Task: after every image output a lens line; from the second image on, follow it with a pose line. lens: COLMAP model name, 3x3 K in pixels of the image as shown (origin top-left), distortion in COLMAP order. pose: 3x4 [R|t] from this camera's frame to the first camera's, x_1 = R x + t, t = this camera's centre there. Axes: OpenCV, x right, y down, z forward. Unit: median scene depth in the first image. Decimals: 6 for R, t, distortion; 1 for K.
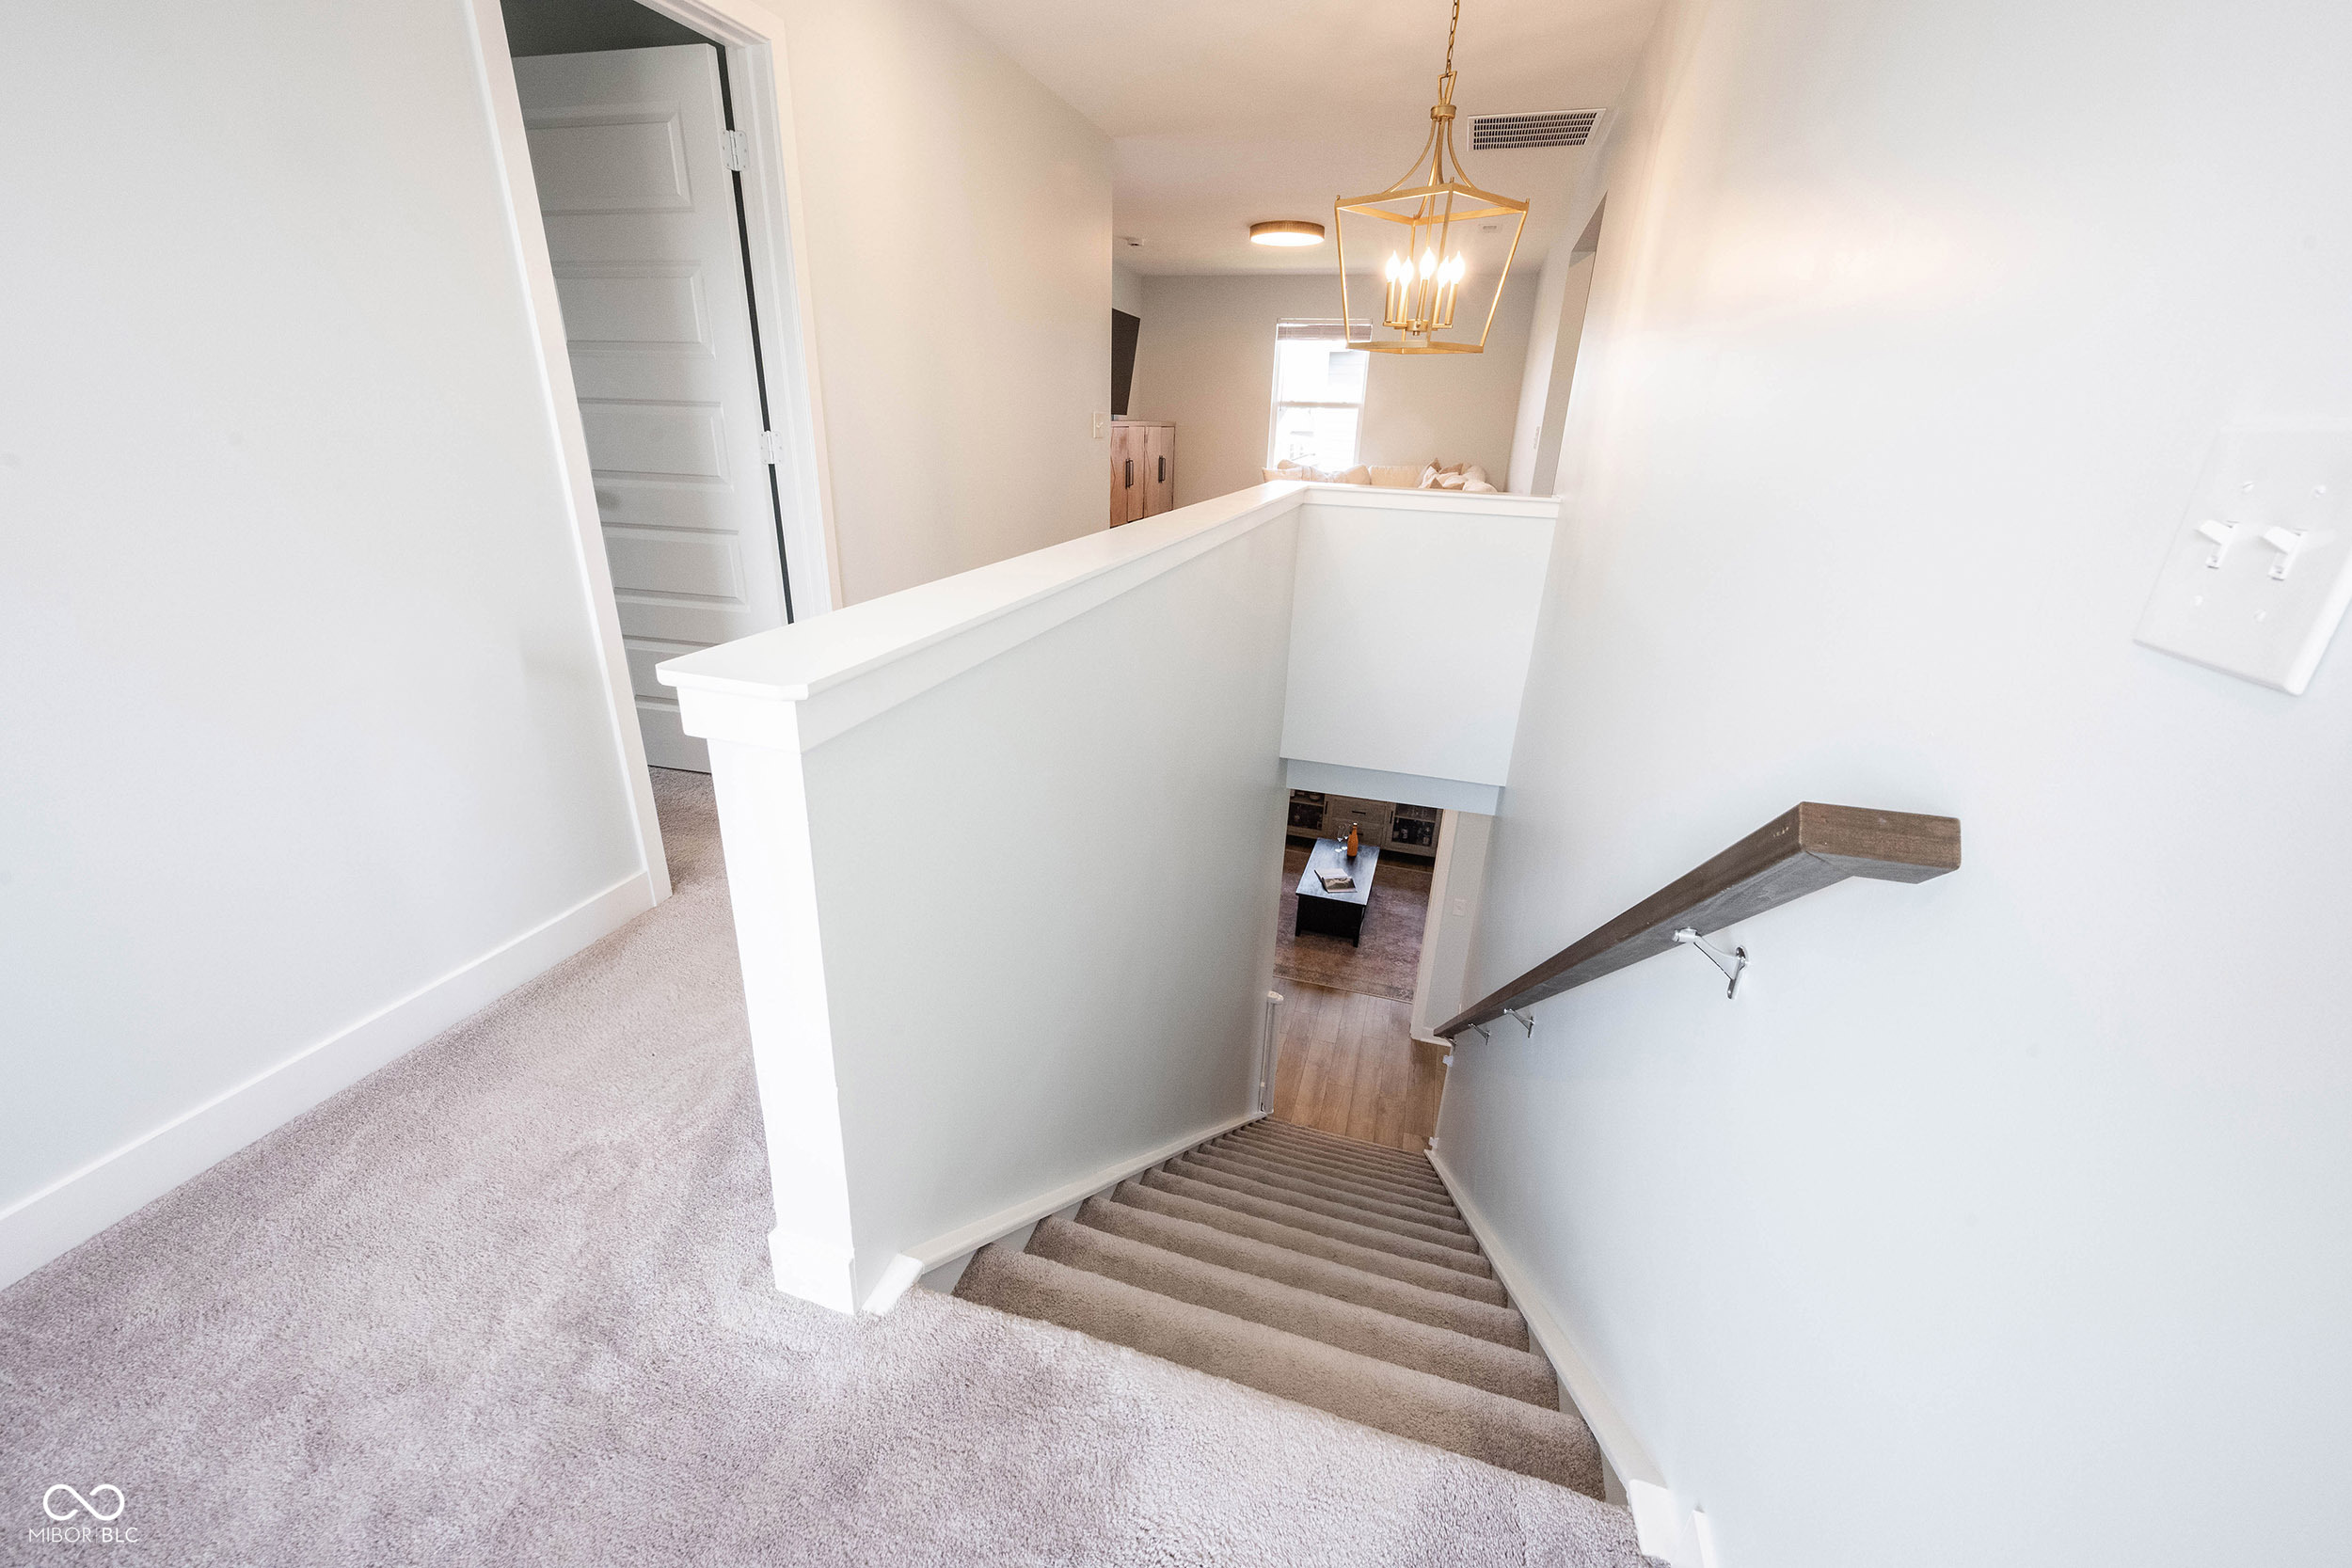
lens RADIAL K [[935.8, 0, 1165.3], [0, 935.8, 785.4], [0, 0, 1]] dist [-0.000248, 0.000078]
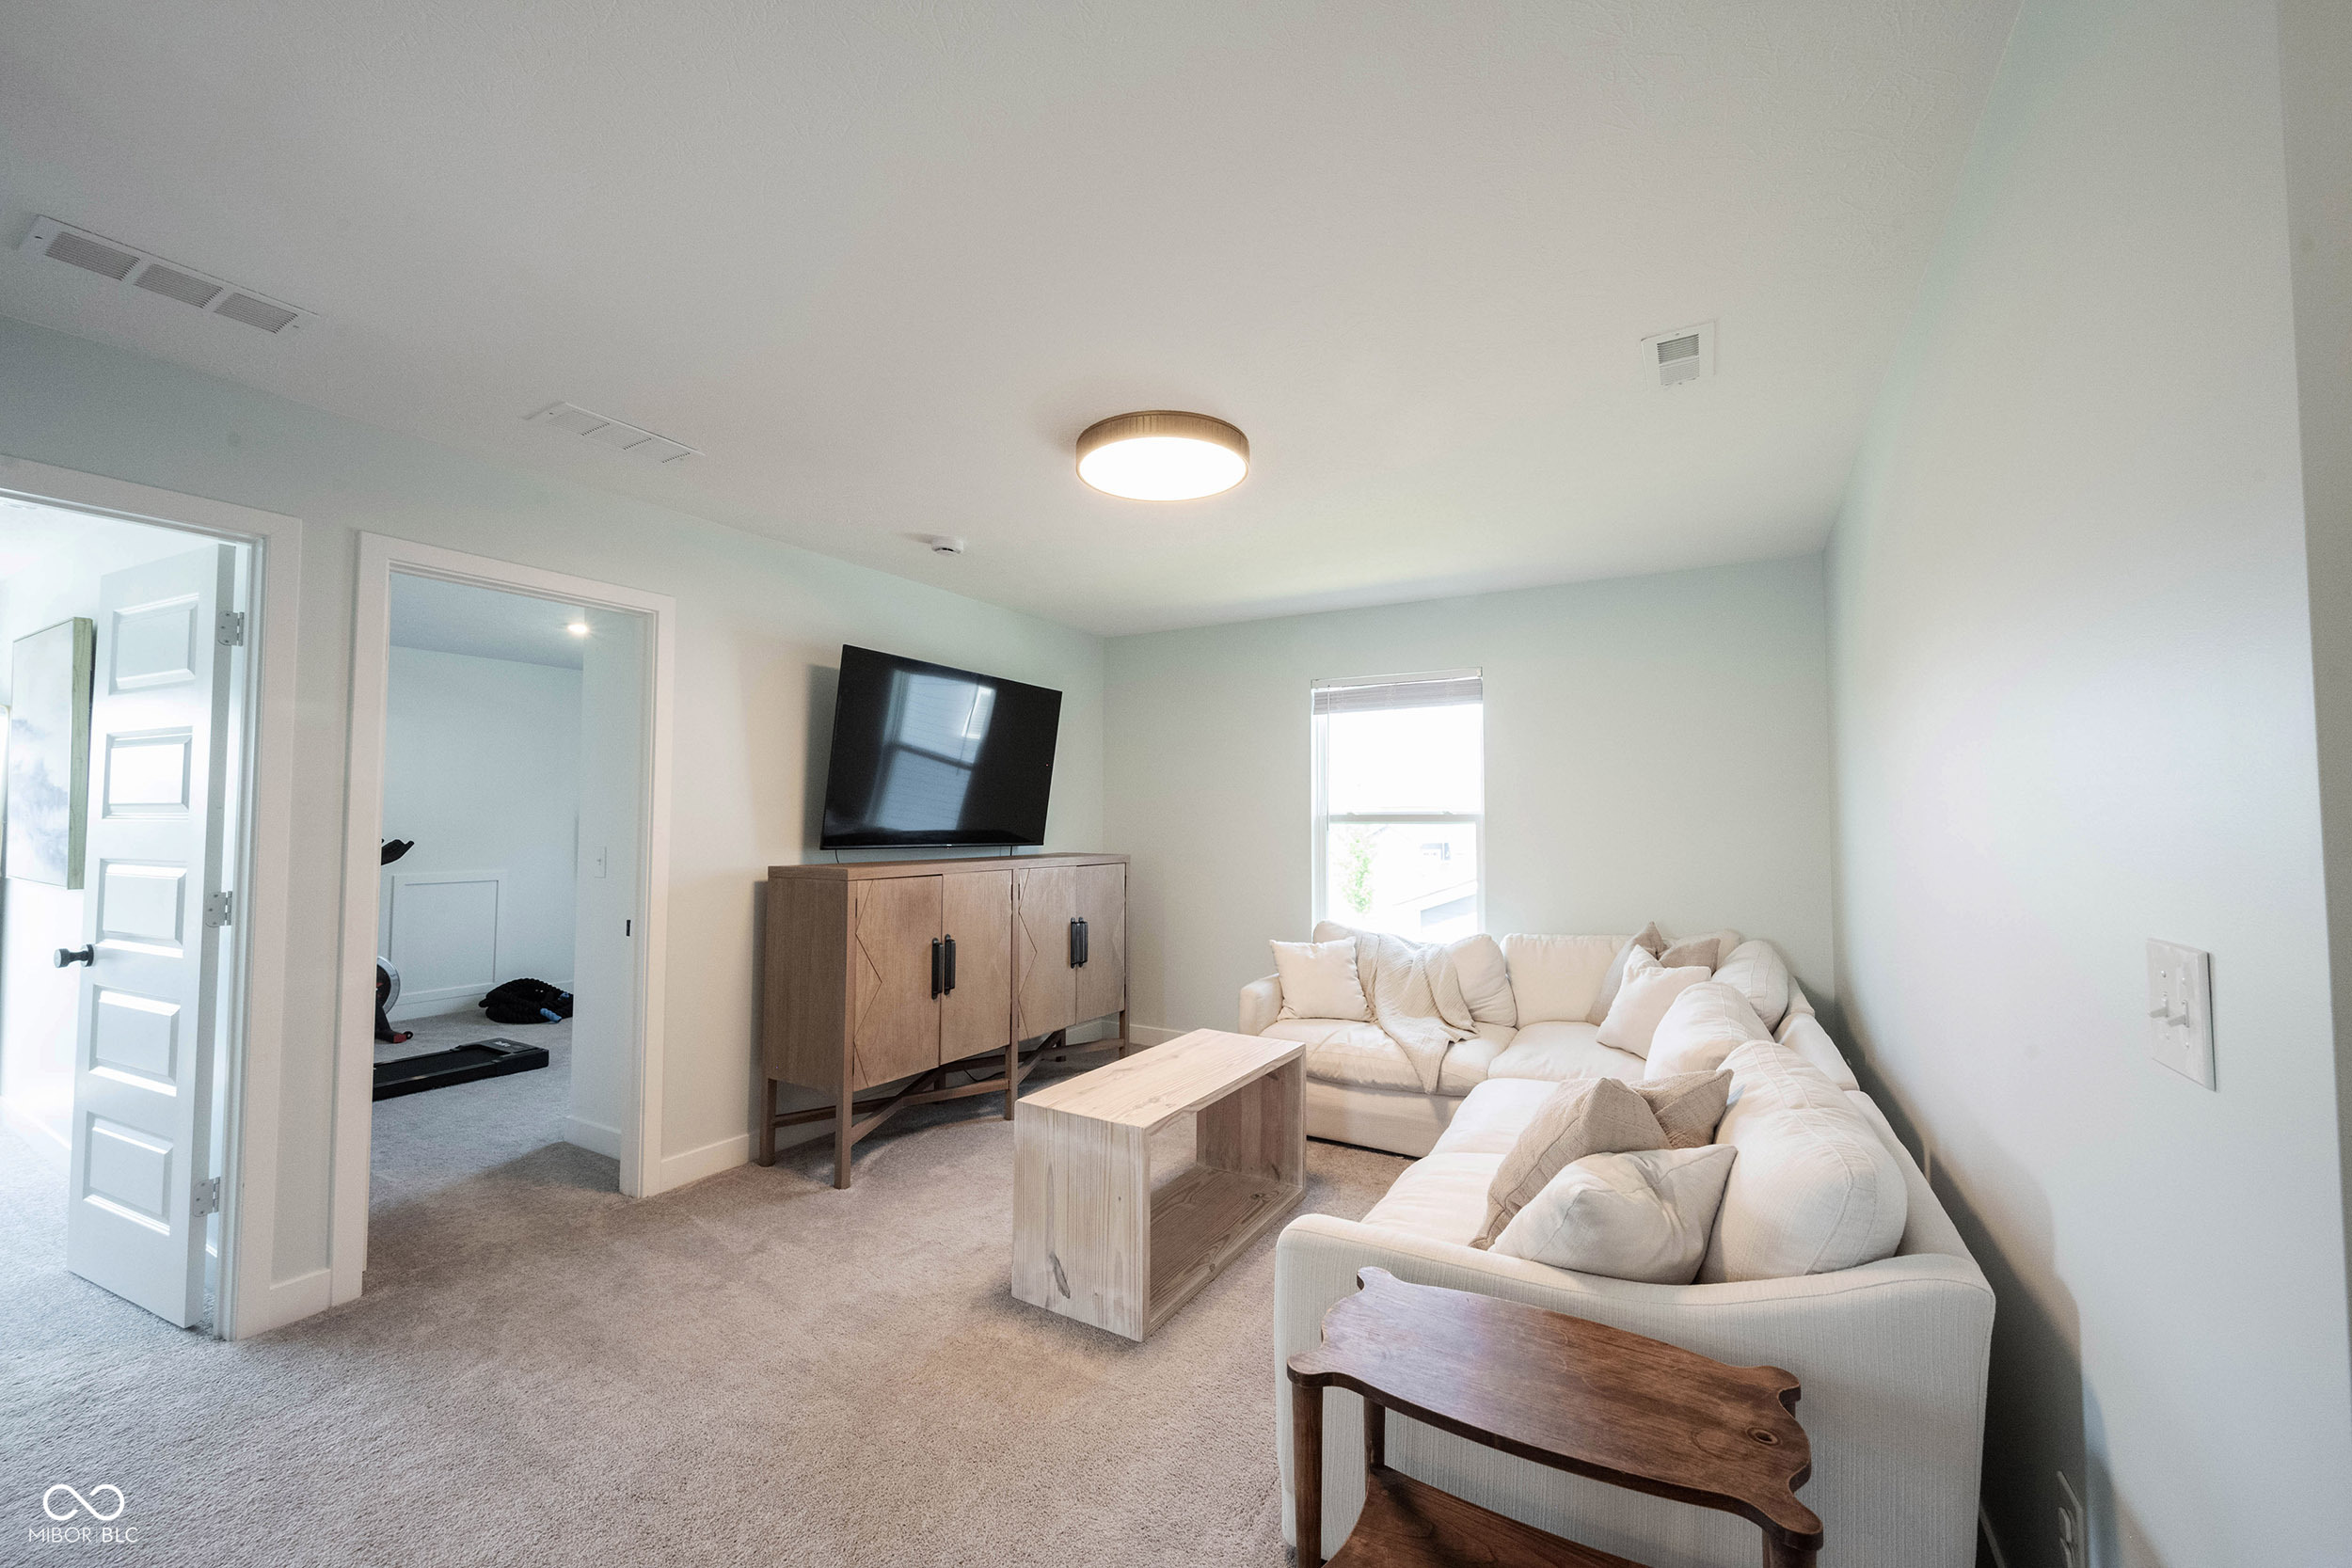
lens RADIAL K [[935.8, 0, 1165.3], [0, 935.8, 785.4], [0, 0, 1]] dist [-0.000248, 0.000078]
pose [[0.968660, -0.037510, -0.245543, 0.169732], [-0.068557, 0.909760, -0.409435, -0.202958], [0.238743, 0.413437, 0.878676, 0.508193]]
